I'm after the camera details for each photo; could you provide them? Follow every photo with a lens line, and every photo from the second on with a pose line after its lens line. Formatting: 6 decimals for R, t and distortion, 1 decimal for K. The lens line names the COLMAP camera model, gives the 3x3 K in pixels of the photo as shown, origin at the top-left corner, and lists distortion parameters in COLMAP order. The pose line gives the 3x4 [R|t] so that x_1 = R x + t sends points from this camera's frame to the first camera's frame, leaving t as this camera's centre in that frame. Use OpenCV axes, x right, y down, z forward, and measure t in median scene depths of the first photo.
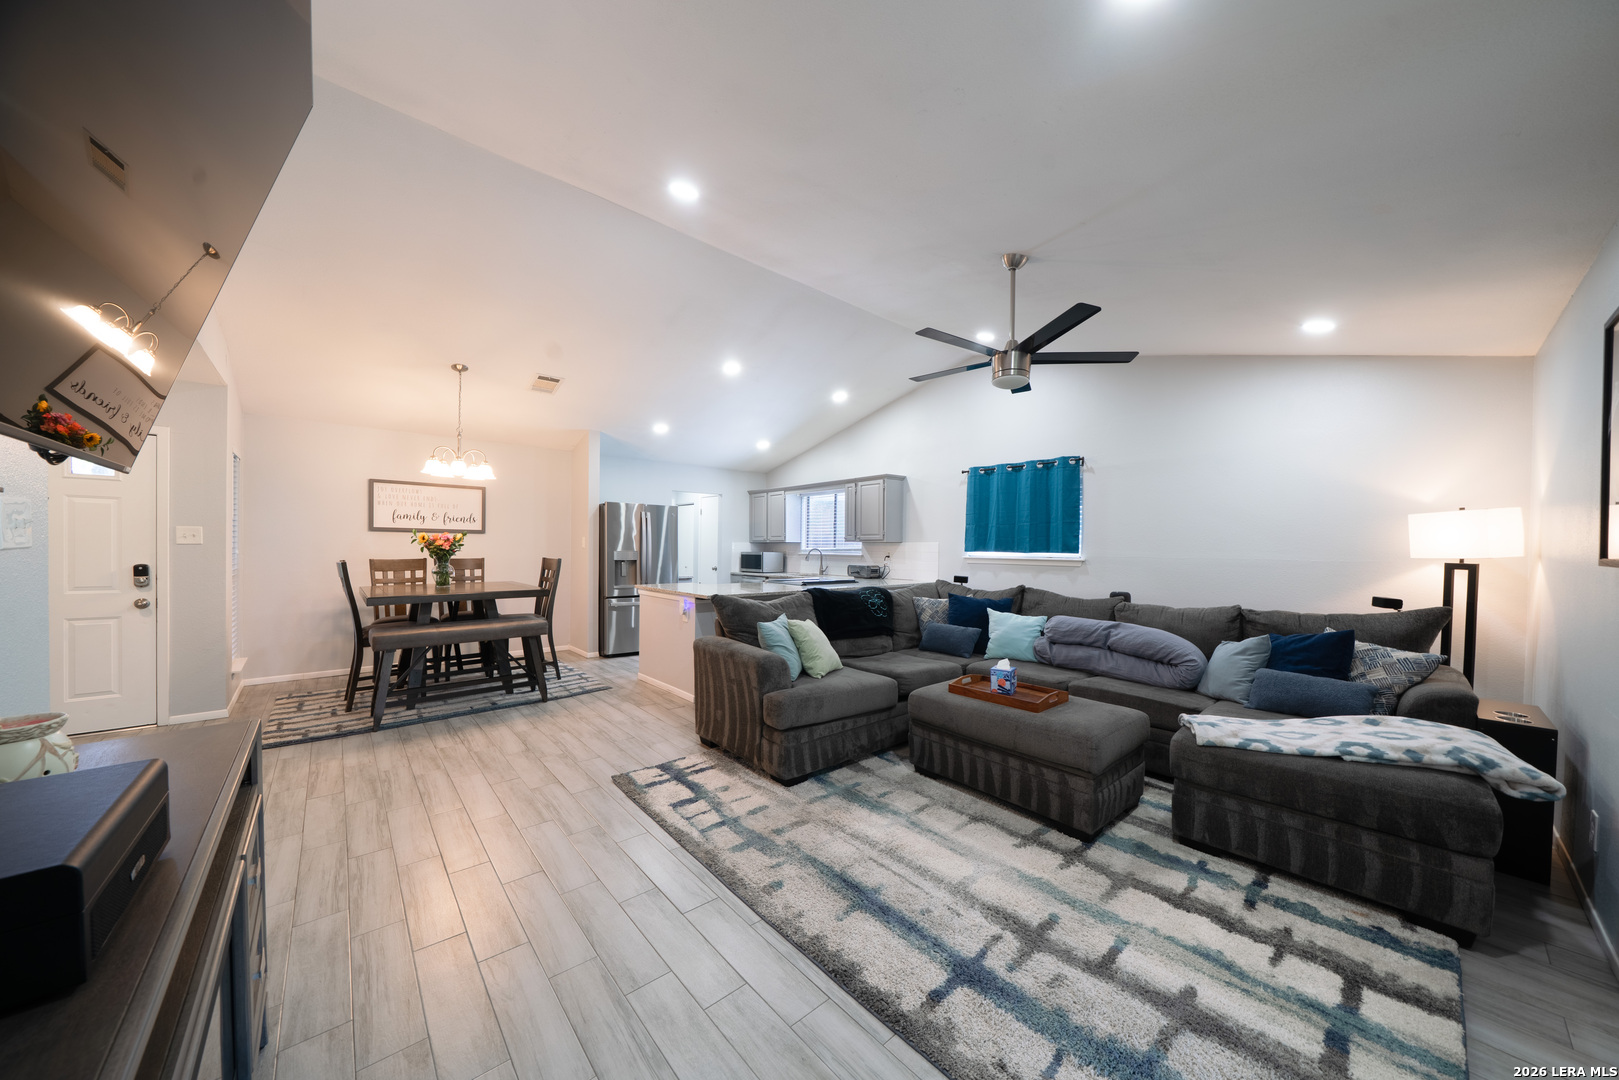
lens RADIAL K [[566.5, 0, 858.8], [0, 566.5, 553.4], [0, 0, 1]] dist [-0.002786, -0.000253]
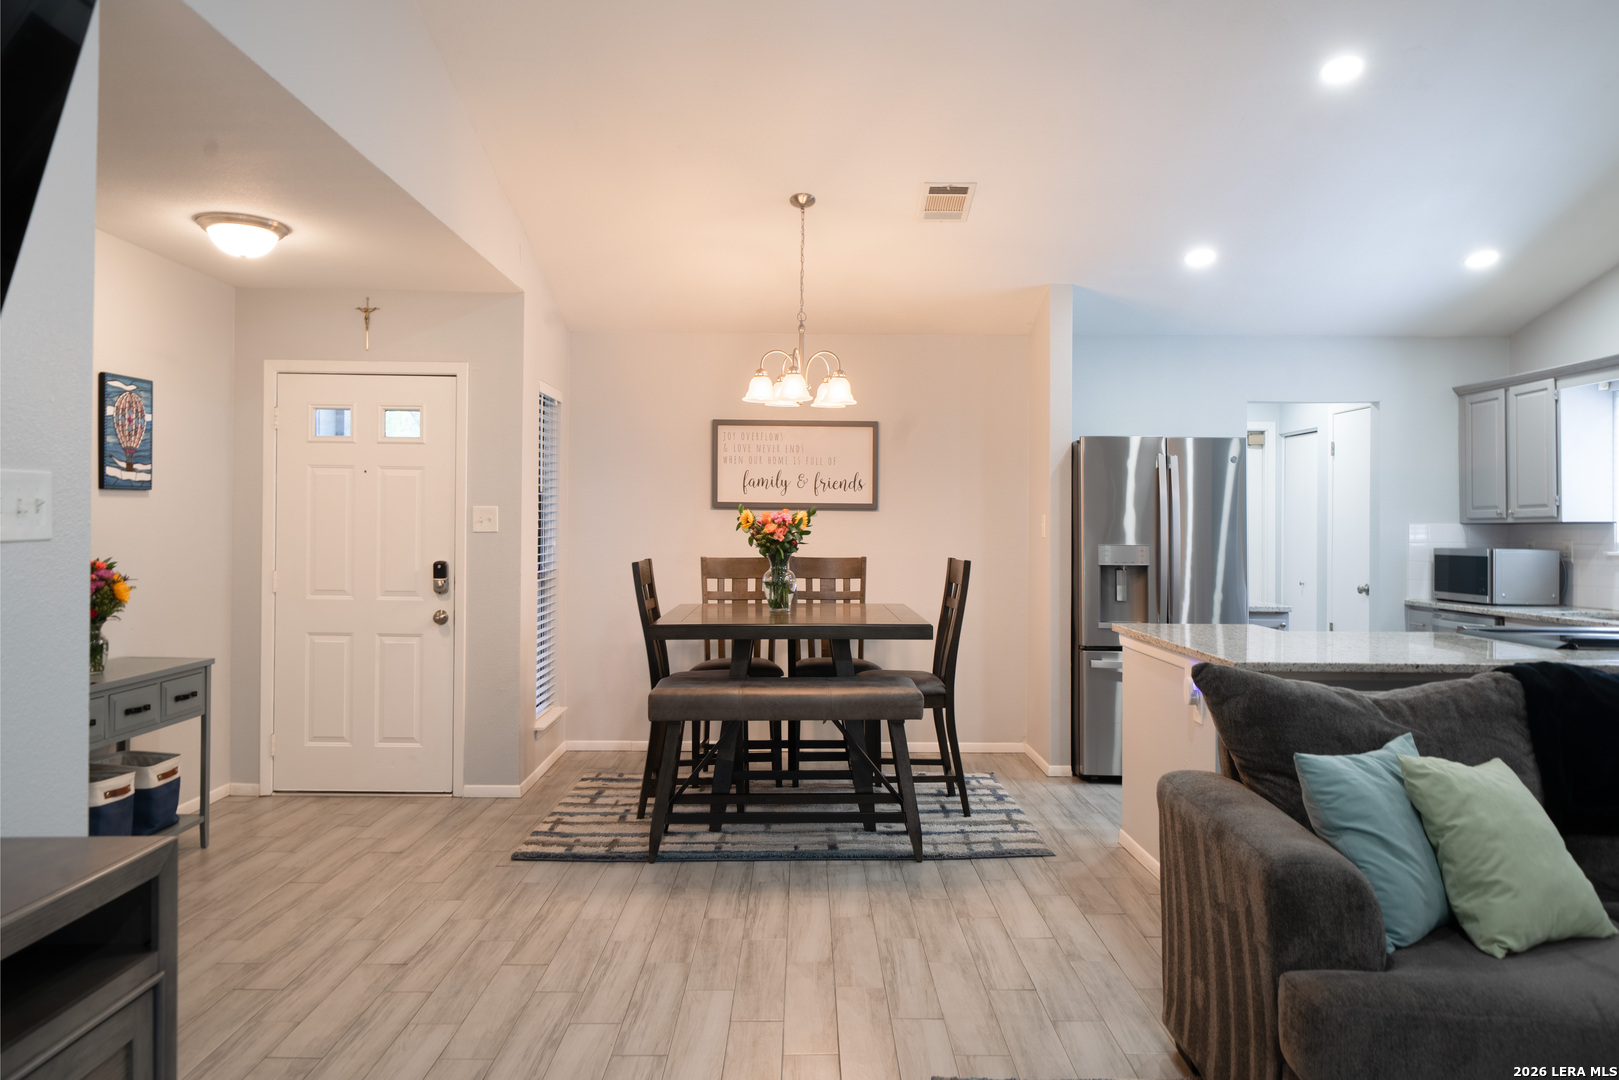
lens RADIAL K [[1223.6, 0, 808.6], [0, 1223.6, 517.5], [0, 0, 1]] dist [-0.003036, 0.005358]
pose [[0.725218, -0.011073, -0.688430, 0.086479], [-0.006766, 0.999708, -0.023207, -0.002355], [0.688486, 0.021489, 0.724931, 0.173296]]
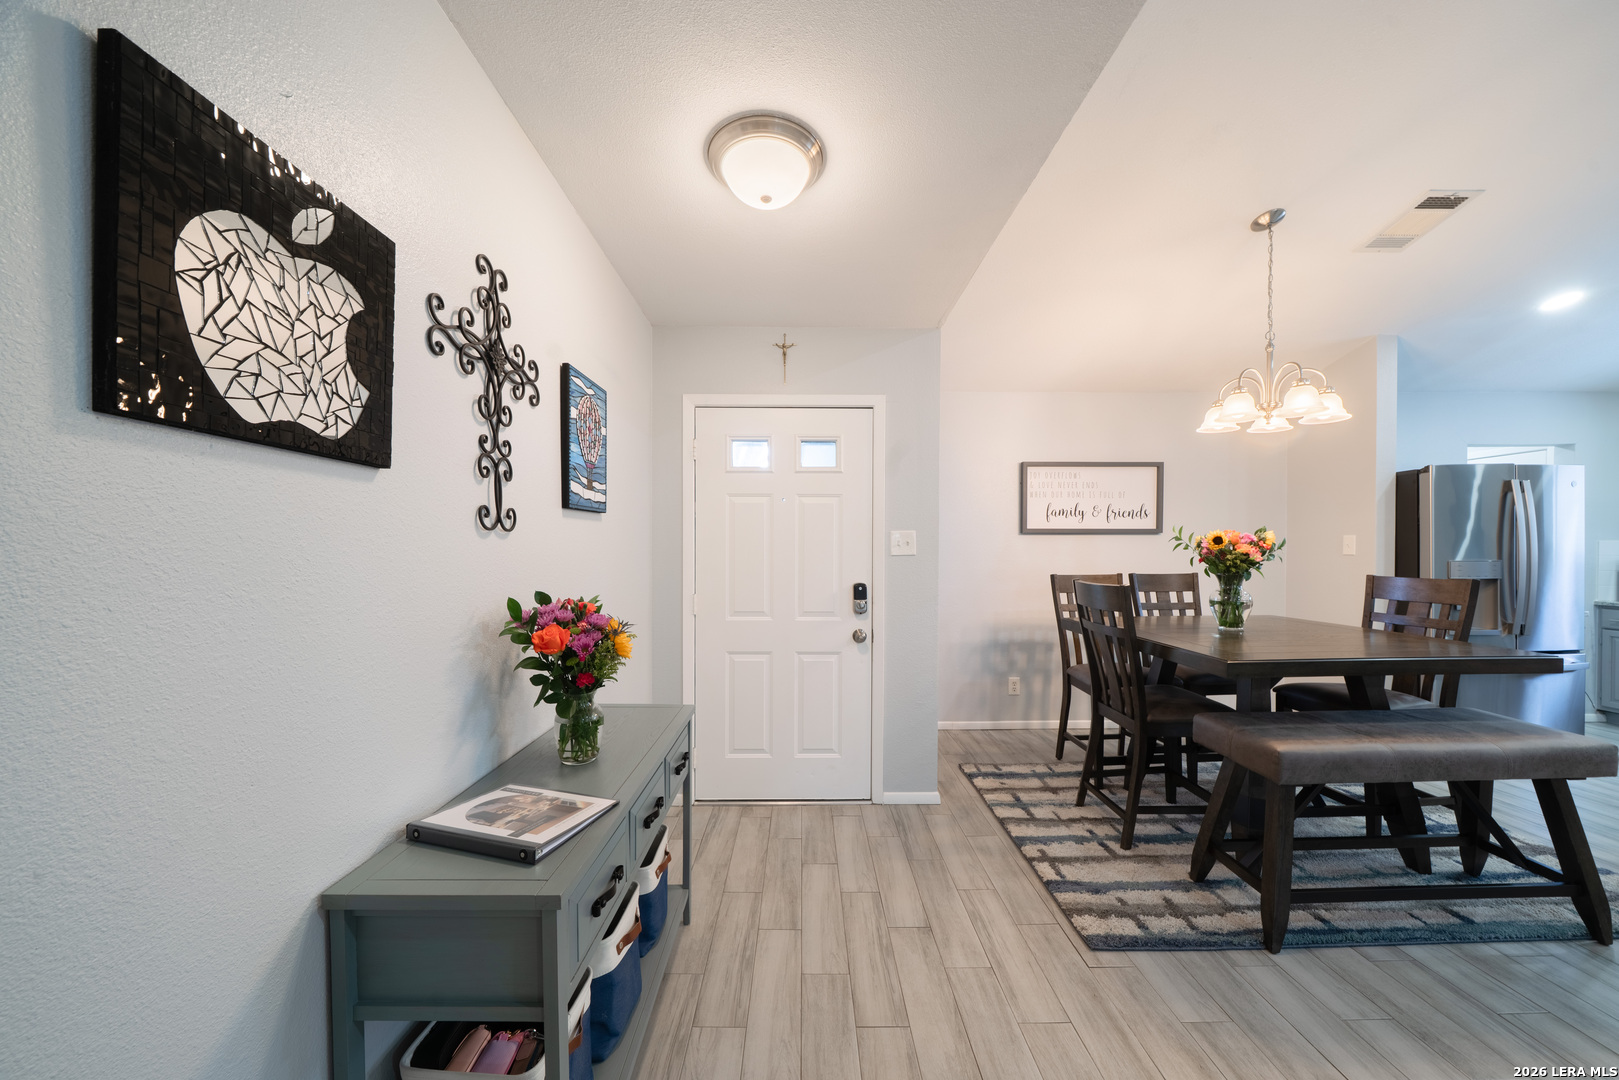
lens RADIAL K [[547.7, 0, 825.8], [0, 547.7, 565.1], [0, 0, 1]] dist [-0.007274, -0.000105]
pose [[0.769320, 0.004518, -0.638847, -0.693923], [0.005109, 0.999900, 0.013224, -0.012165], [0.638843, -0.013438, 0.769220, 0.340981]]
